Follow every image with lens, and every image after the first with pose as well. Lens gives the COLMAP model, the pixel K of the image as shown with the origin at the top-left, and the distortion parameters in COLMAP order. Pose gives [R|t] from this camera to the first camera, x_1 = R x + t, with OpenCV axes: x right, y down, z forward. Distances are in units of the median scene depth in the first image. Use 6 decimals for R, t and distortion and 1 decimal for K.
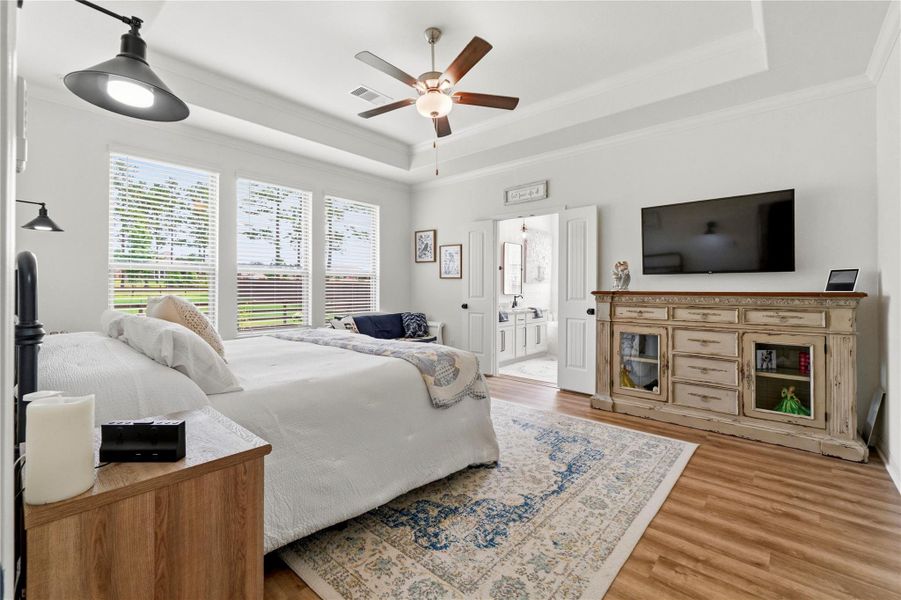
lens RADIAL K [[394.1, 0, 446.6], [0, 394.1, 287.3], [0, 0, 1]] dist [-0.003770, 0.000261]
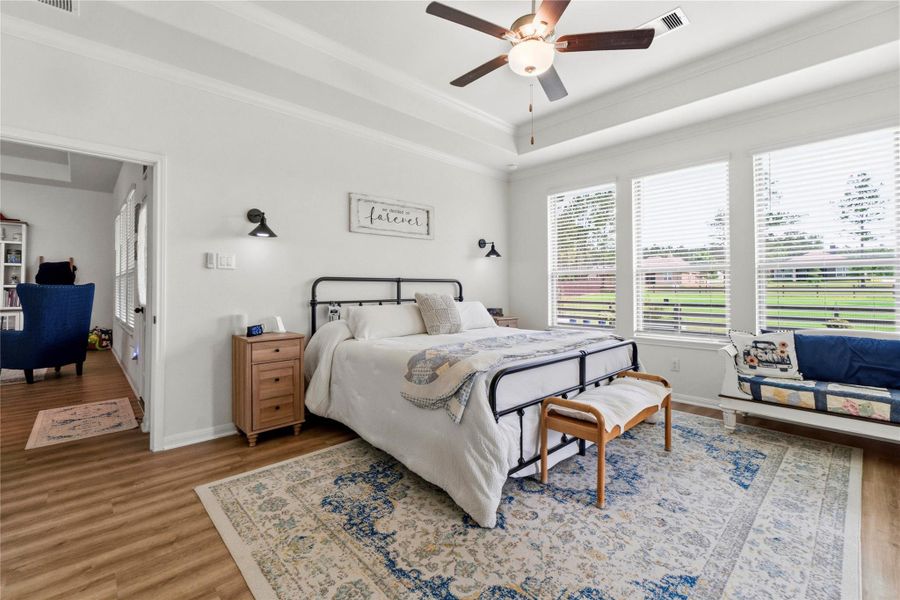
lens RADIAL K [[393.7, 0, 440.8], [0, 393.7, 285.3], [0, 0, 1]] dist [-0.003770, 0.000261]
pose [[-0.108381, -0.011106, -0.994047, 1.106636], [0.004260, 0.999923, -0.011636, 0.008105], [0.994100, -0.005496, -0.108326, 1.294490]]
